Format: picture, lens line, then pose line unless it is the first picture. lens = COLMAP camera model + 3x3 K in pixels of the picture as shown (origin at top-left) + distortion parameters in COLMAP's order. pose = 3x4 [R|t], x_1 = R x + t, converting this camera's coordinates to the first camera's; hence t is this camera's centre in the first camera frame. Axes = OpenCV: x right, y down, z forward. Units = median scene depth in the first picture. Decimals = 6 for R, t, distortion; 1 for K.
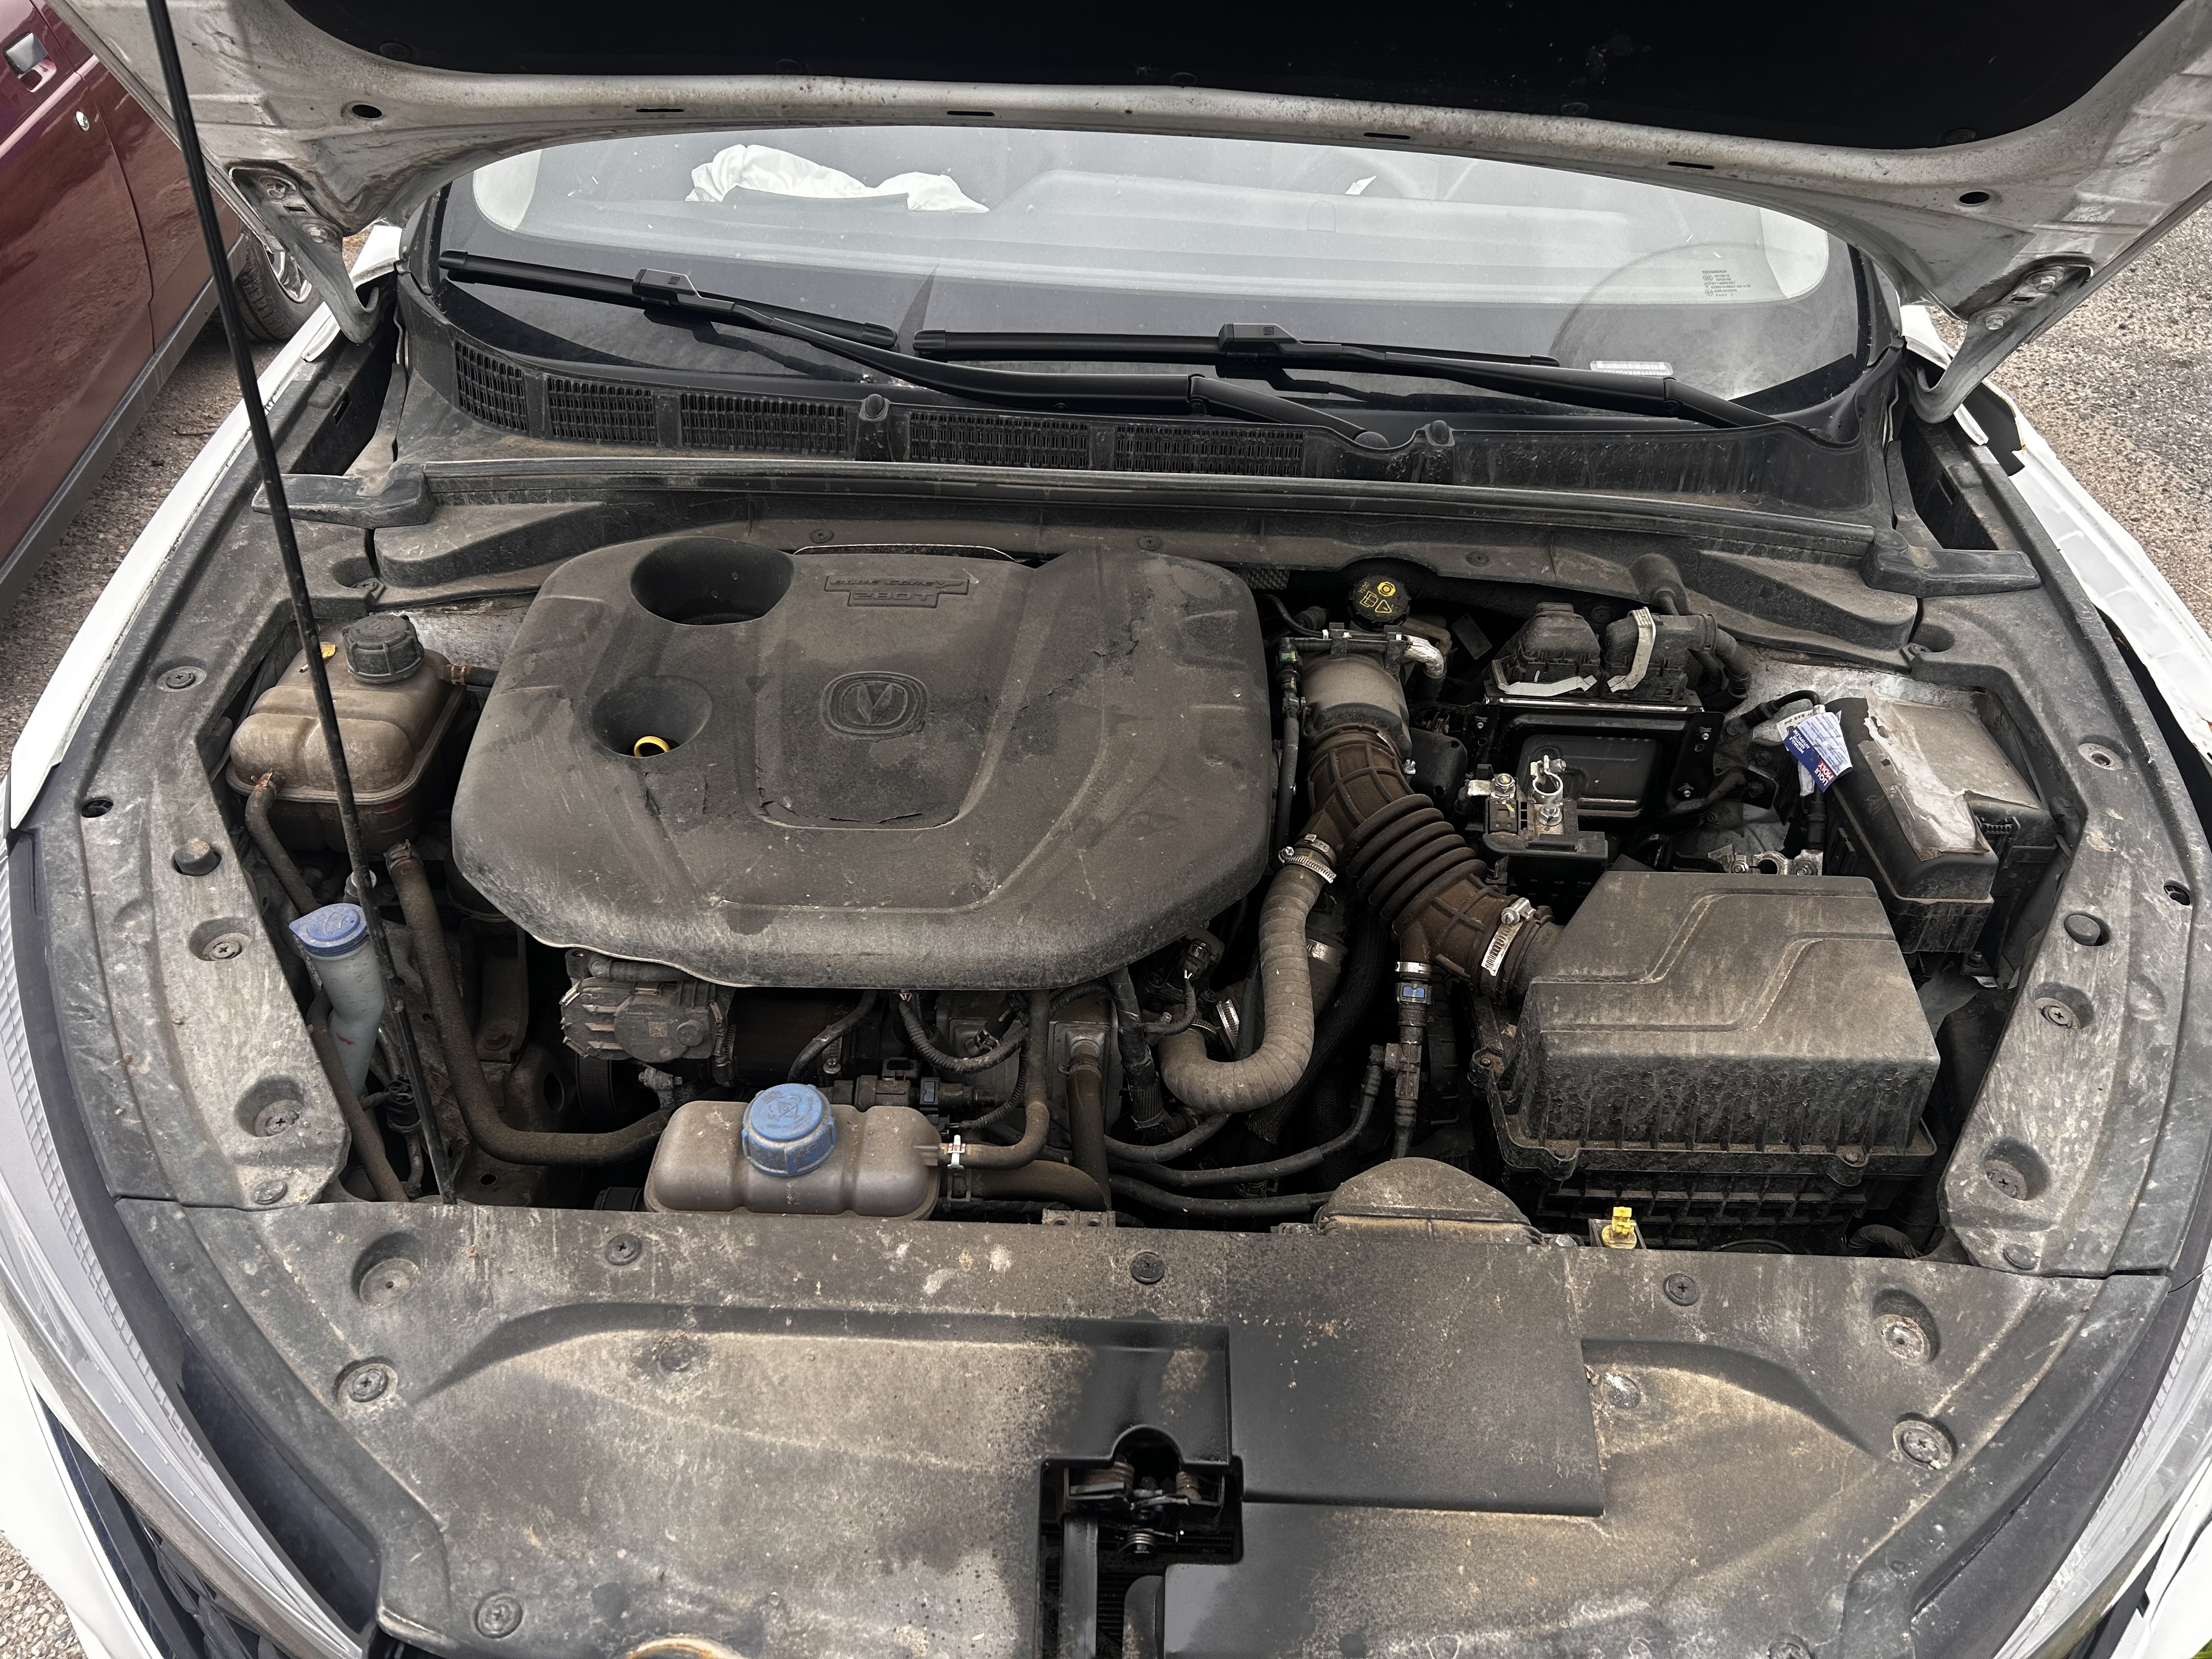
lens RADIAL K [[1683.2, 0, 1093.7], [0, 1683.2, 845.8], [0, 0, 1]] dist [0.045793, -0.062807]
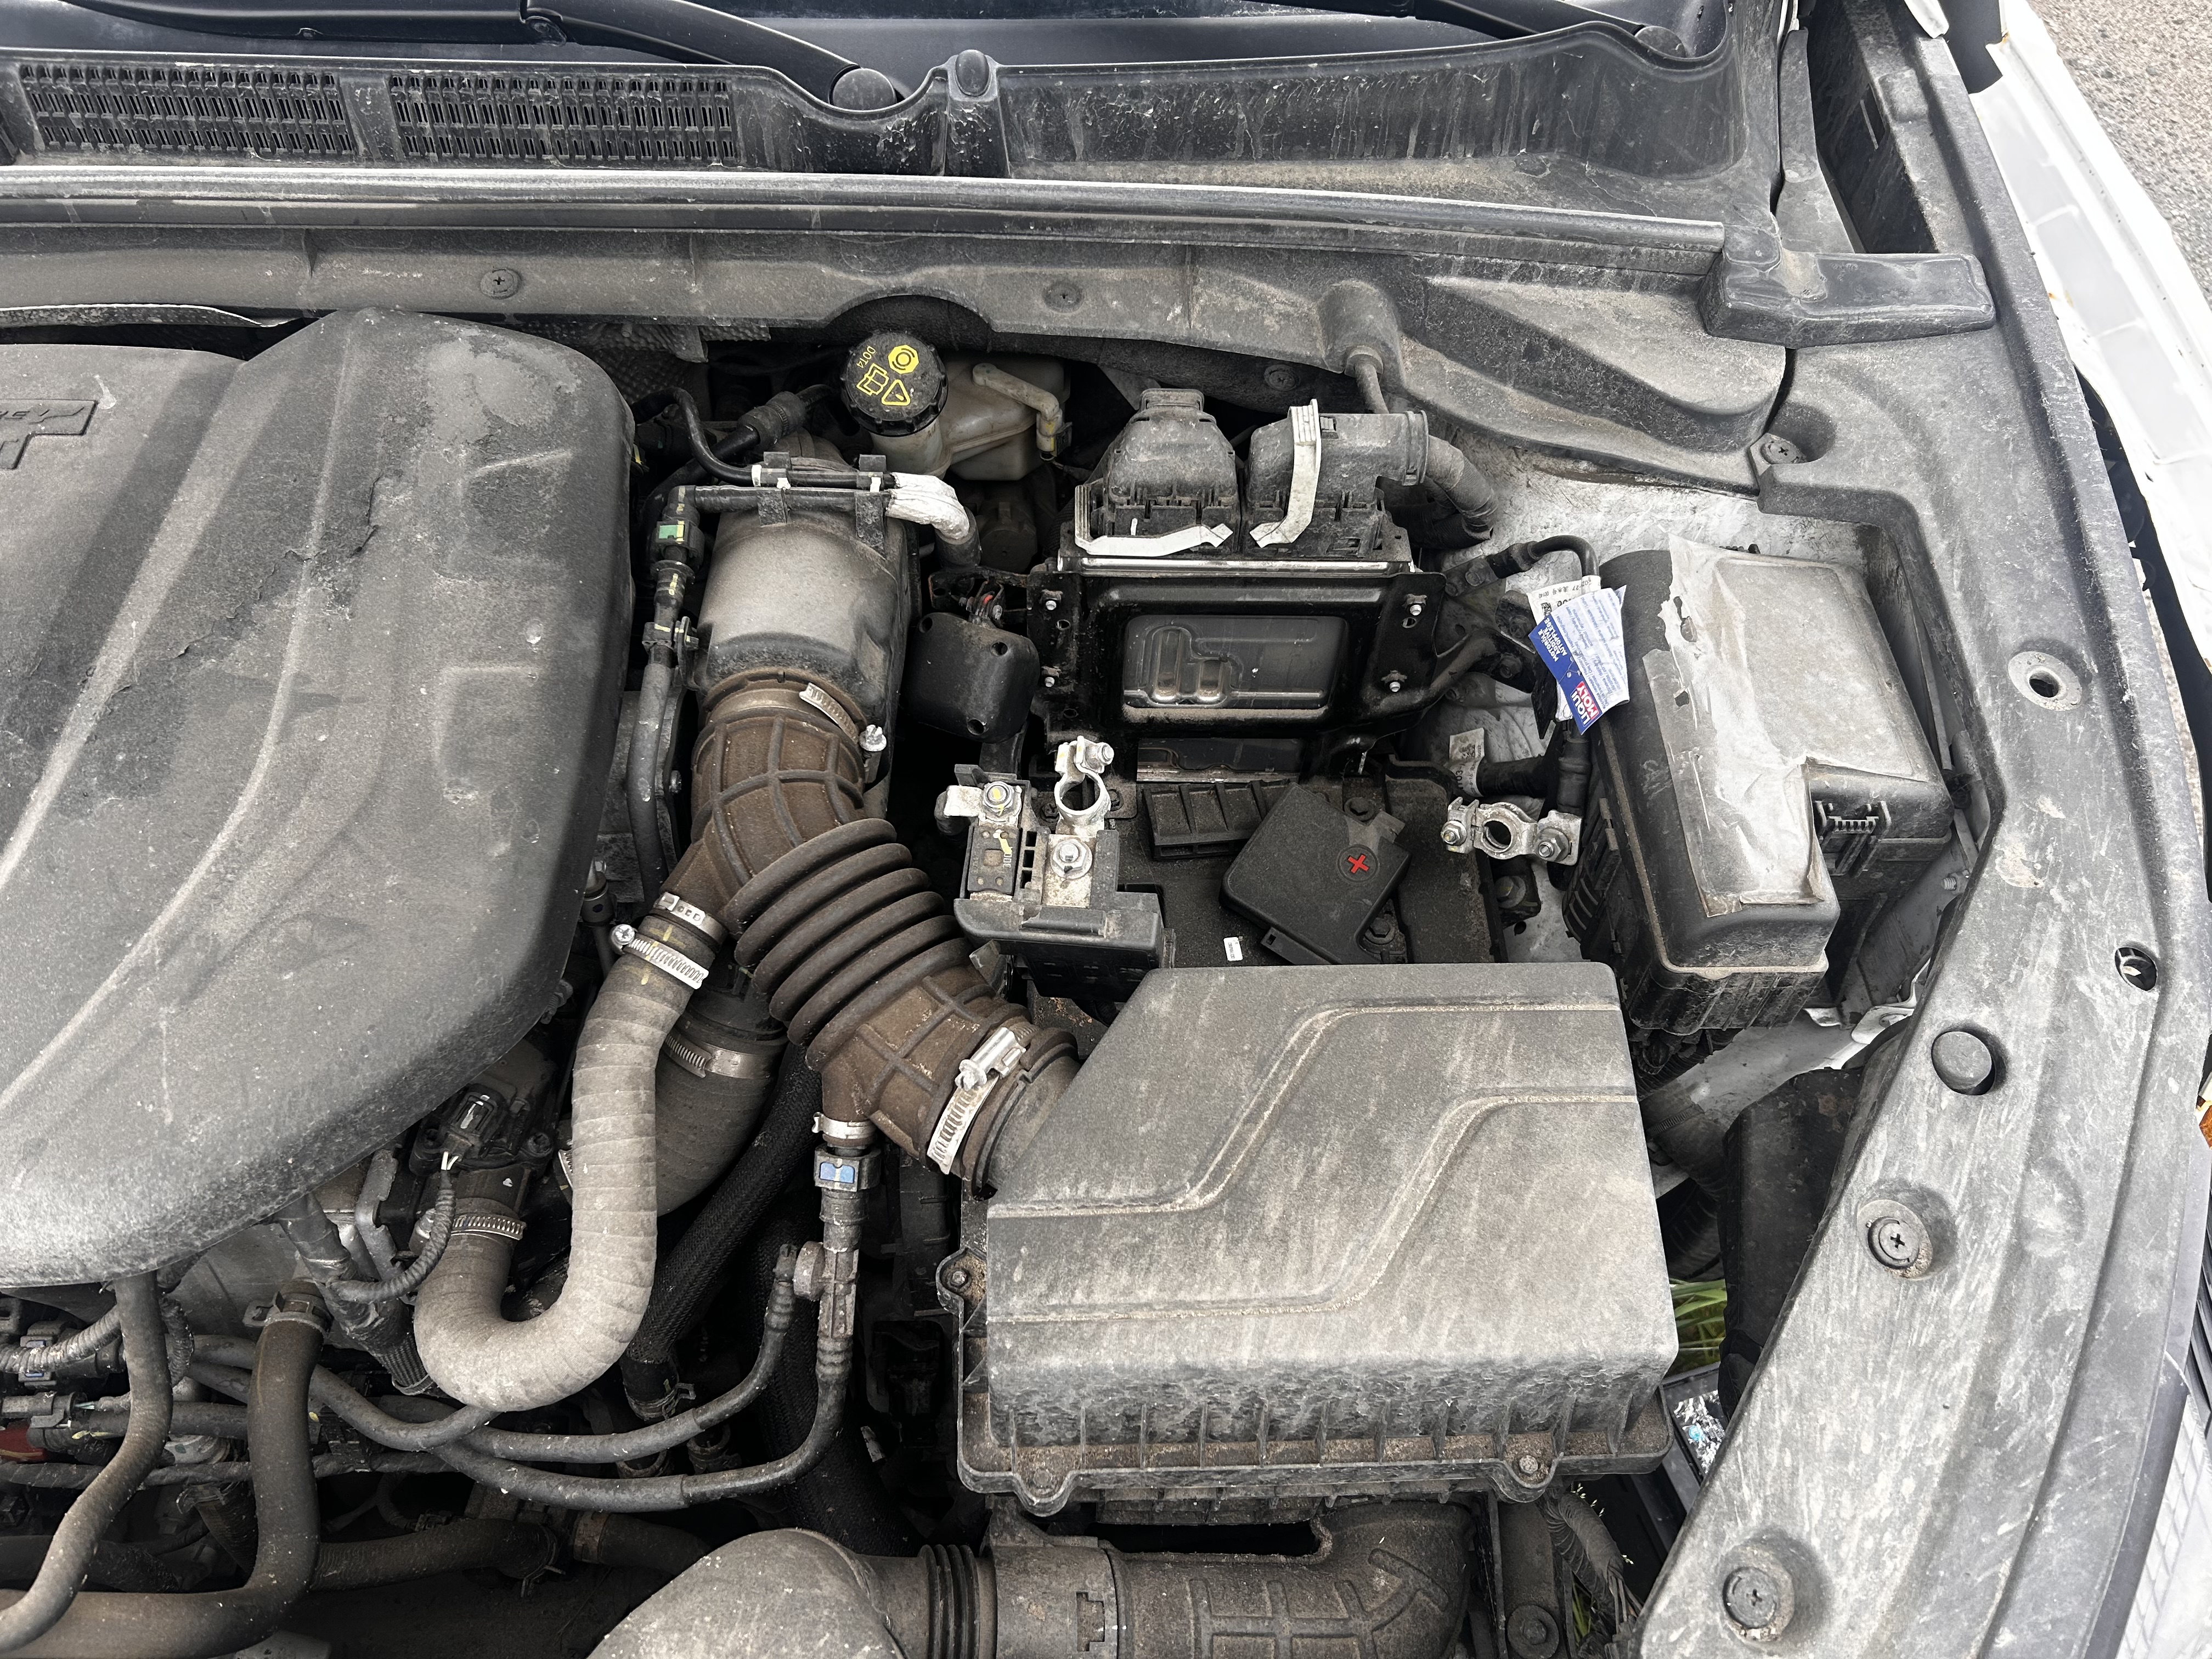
lens RADIAL K [[1683.2, 0, 1104.3], [0, 1683.2, 831.8], [0, 0, 1]] dist [0.045793, -0.062807]
pose [[0.999355, -0.034206, 0.010891, 0.269563], [0.029793, 0.959557, 0.279934, -0.182364], [-0.020026, -0.279429, 0.959957, 0.444199]]
